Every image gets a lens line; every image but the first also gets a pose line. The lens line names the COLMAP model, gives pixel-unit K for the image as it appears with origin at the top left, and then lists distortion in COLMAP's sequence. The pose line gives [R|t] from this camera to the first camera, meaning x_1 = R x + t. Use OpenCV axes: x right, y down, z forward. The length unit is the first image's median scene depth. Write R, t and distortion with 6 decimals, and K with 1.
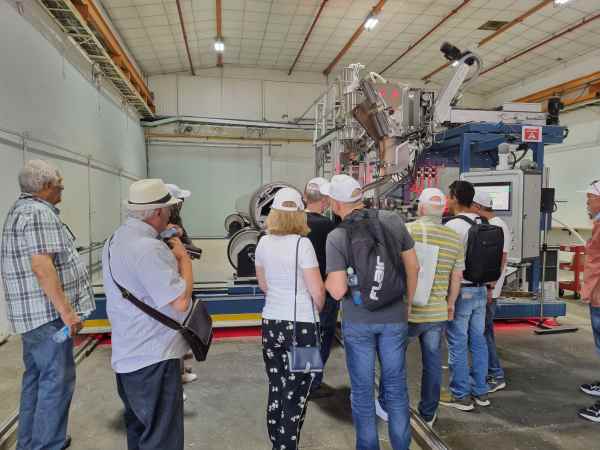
lens RADIAL K [[448.3, 0, 303.3], [0, 448.3, 224.7], [0, 0, 1]] dist [0.070826, -0.063126]
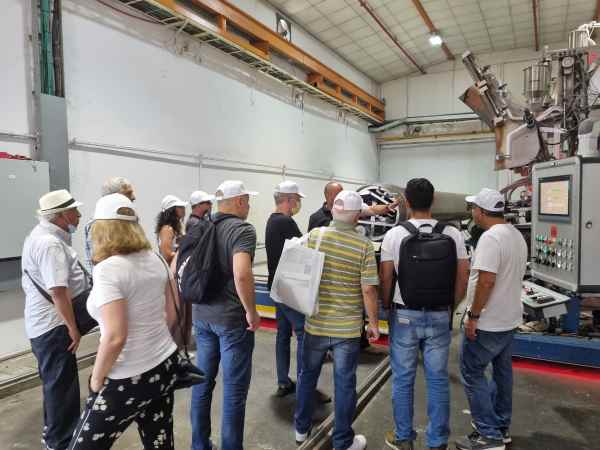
lens RADIAL K [[455.1, 0, 300.0], [0, 455.1, 225.0], [0, 0, 1]] dist [0.073936, -0.058819]
pose [[0.785454, 0.020318, -0.618586, 0.194073], [-0.021091, 0.999759, 0.006057, -0.004092], [0.618561, 0.008290, 0.785693, 0.059900]]
